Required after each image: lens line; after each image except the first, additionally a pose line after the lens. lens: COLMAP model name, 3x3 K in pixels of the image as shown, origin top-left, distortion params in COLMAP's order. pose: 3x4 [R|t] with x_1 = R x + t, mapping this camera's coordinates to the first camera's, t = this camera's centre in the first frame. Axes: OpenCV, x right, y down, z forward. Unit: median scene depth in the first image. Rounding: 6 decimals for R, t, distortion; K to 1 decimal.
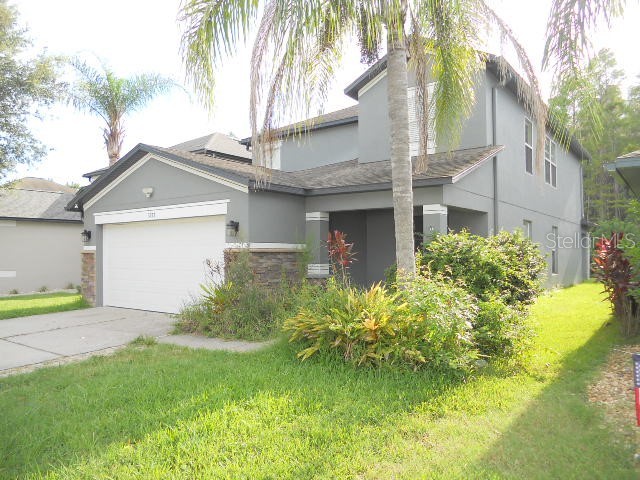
lens RADIAL K [[493.5, 0, 319.1], [0, 493.5, 238.7], [0, 0, 1]] dist [-0.028708, -0.019140]
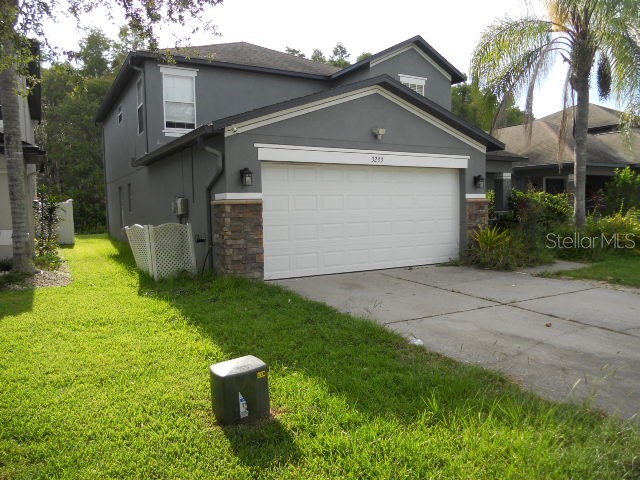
lens RADIAL K [[493.5, 0, 320.2], [0, 493.5, 239.8], [0, 0, 1]] dist [-0.028708, -0.019140]
pose [[0.365795, -0.062508, 0.928594, -1.200232], [-0.013277, 0.997290, 0.072362, 0.032156], [-0.930601, -0.038798, 0.363974, 0.773127]]
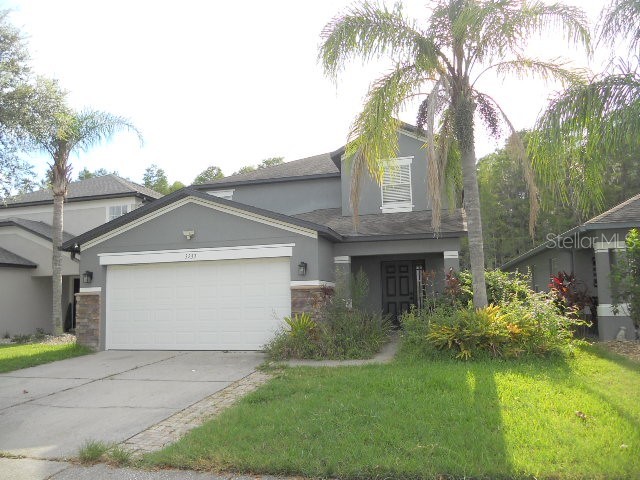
lens RADIAL K [[493.5, 0, 323.5], [0, 493.5, 243.1], [0, 0, 1]] dist [-0.028708, -0.019140]
pose [[0.912325, 0.027349, 0.408551, -0.515303], [0.009738, 0.996035, -0.088423, 0.019782], [-0.409350, 0.084649, 0.908442, -0.073011]]
